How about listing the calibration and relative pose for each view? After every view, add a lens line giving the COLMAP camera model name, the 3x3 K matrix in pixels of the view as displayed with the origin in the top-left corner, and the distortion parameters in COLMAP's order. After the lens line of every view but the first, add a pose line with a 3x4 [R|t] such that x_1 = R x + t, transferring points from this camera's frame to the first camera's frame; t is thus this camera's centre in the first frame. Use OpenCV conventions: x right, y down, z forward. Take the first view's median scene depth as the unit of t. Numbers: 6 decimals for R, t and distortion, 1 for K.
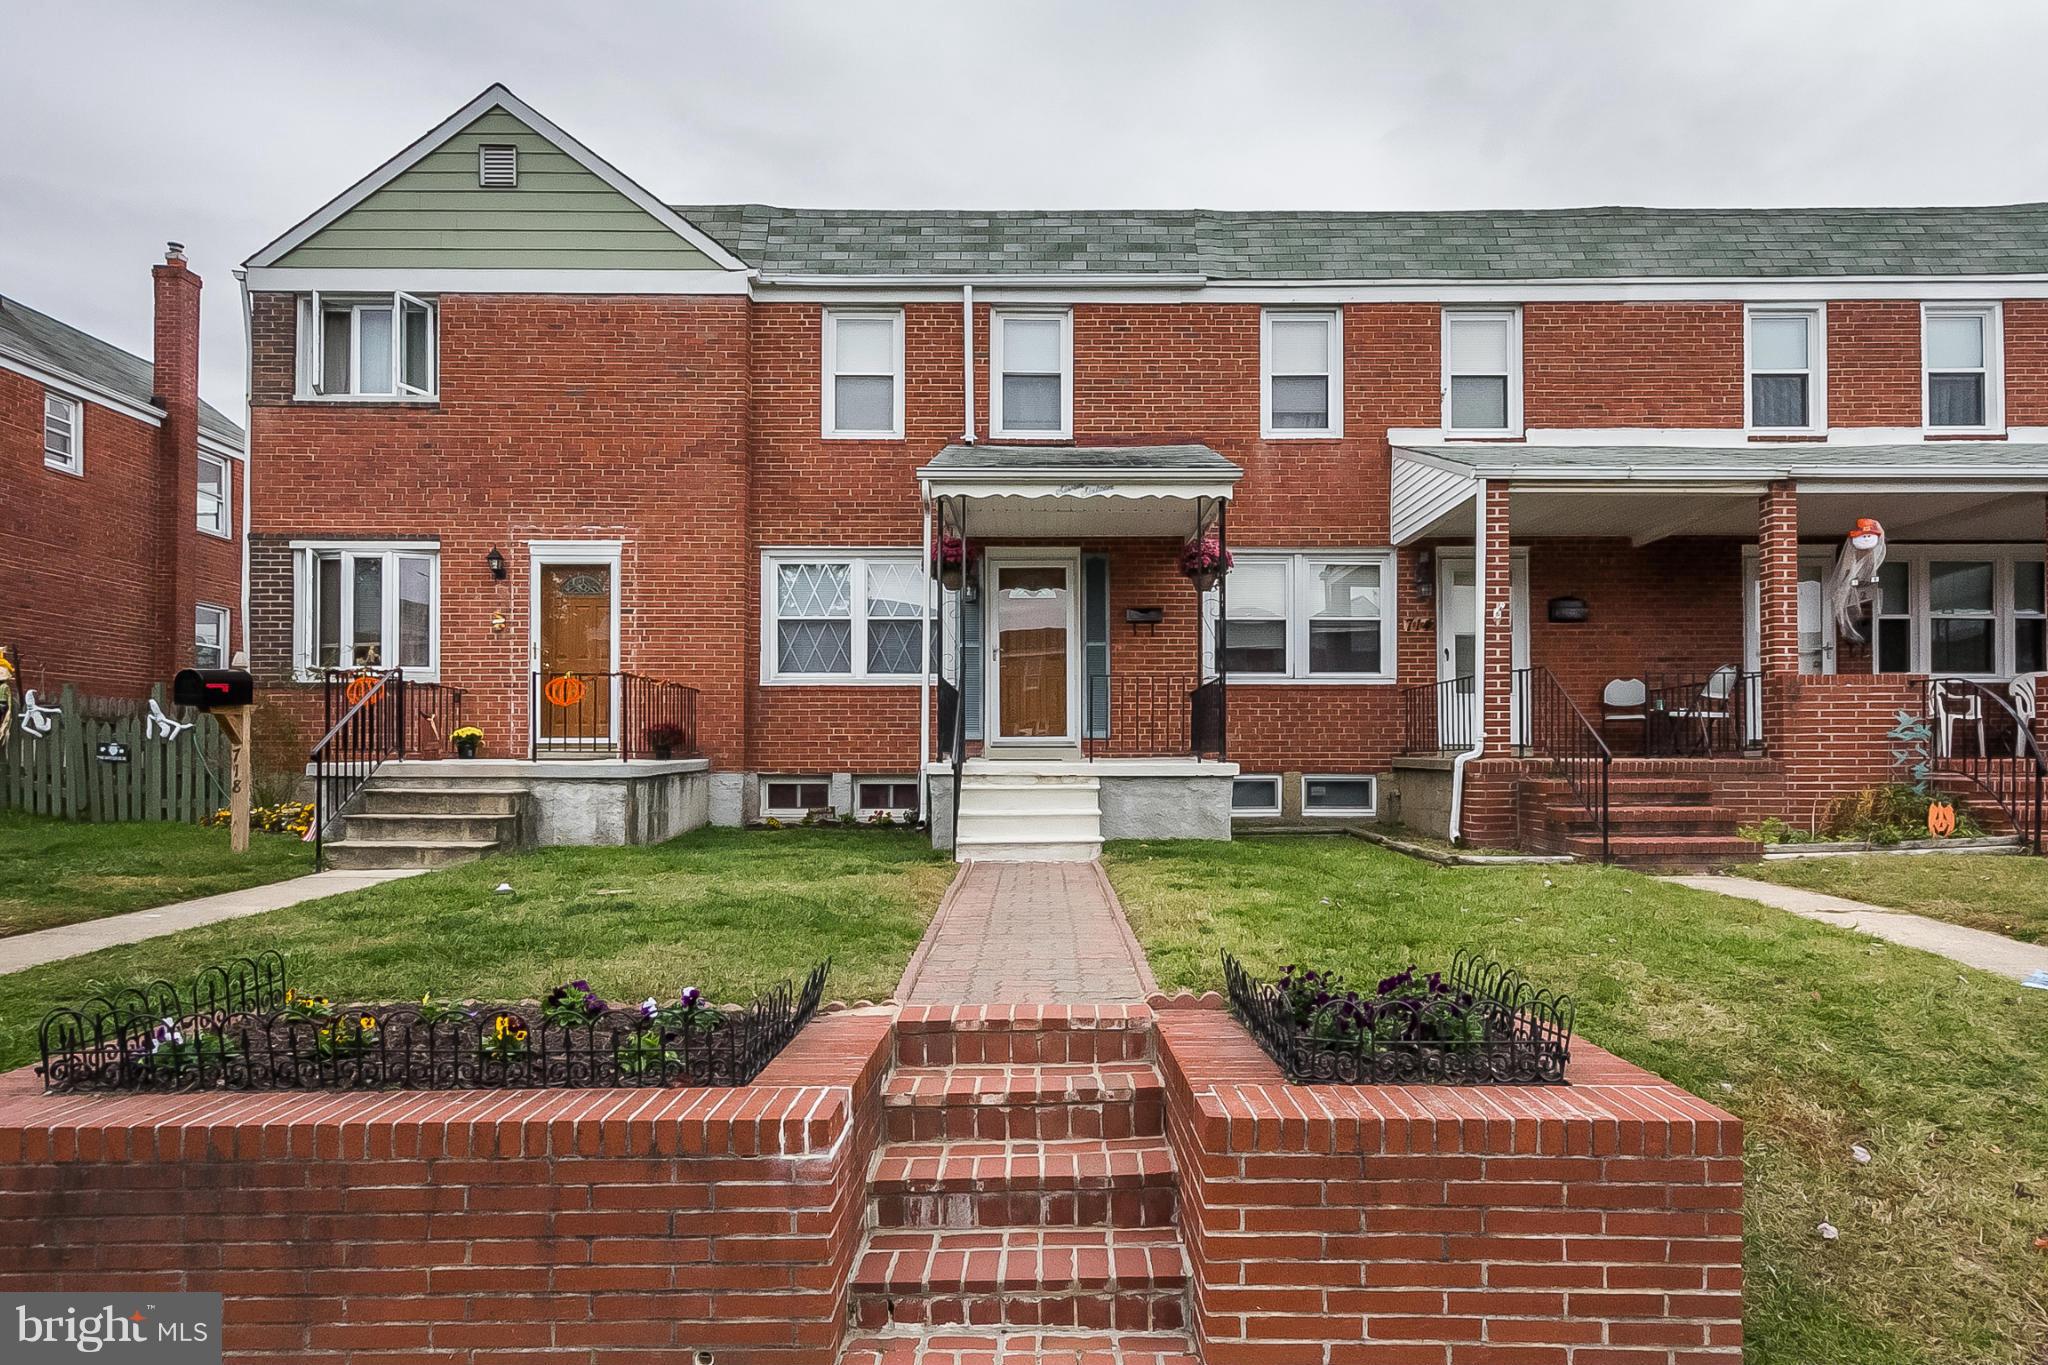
lens RADIAL K [[1114.8, 0, 1008.4], [0, 1114.8, 735.9], [0, 0, 1]] dist [0.004842, -0.000019]
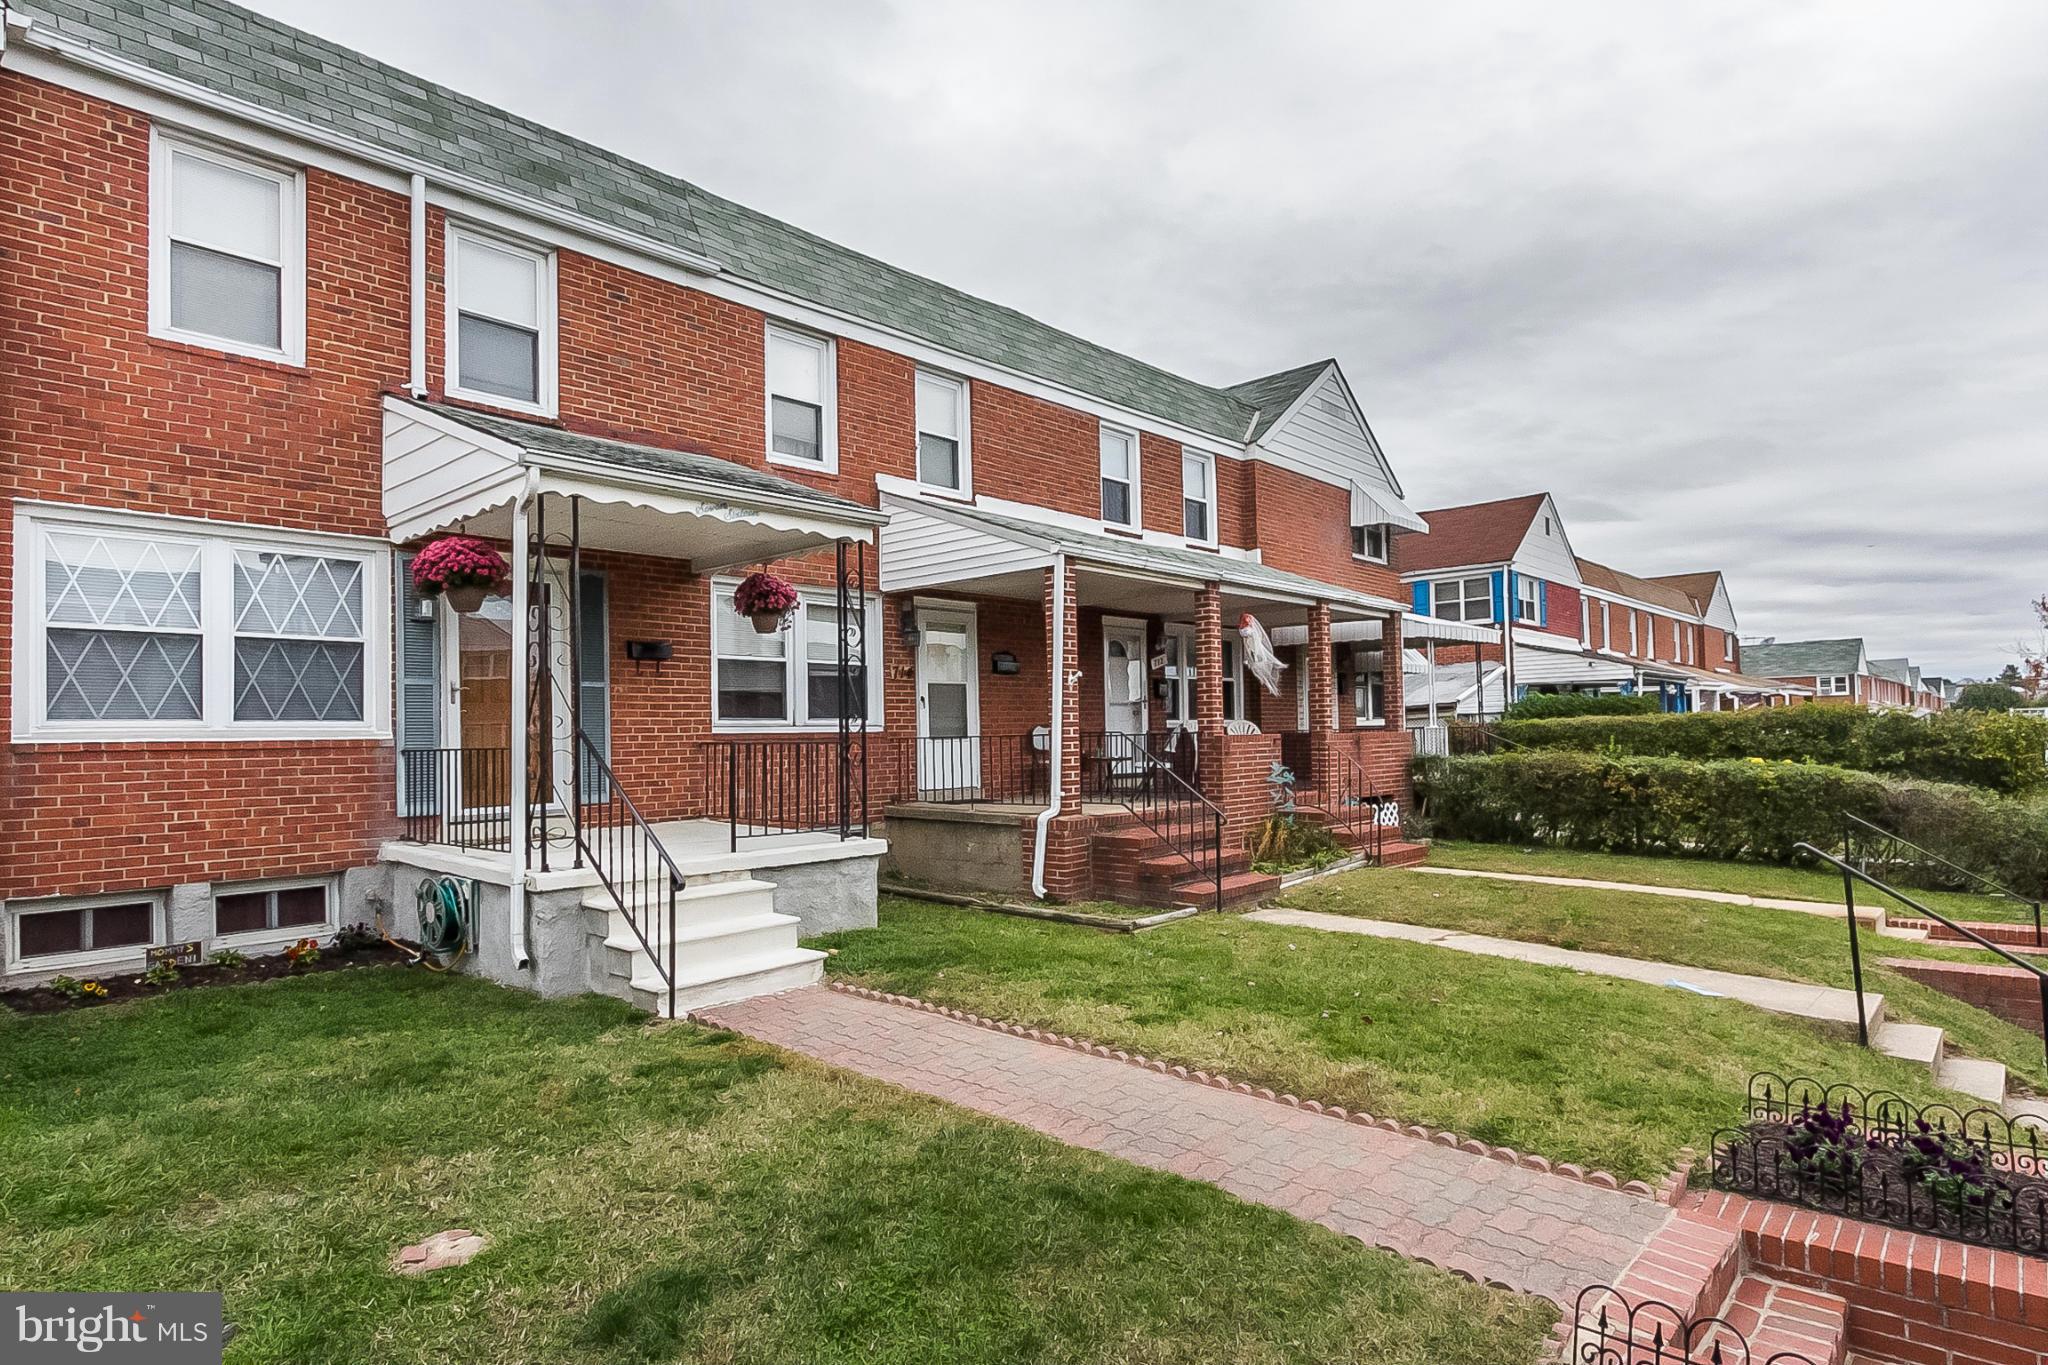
lens RADIAL K [[1114.8, 0, 1031.8], [0, 1114.8, 698.1], [0, 0, 1]] dist [0.004842, -0.000019]
pose [[0.670834, 0.013118, 0.741491, -0.297052], [0.004576, 0.999751, -0.021826, -0.053534], [-0.741593, 0.018035, 0.670607, 0.237469]]
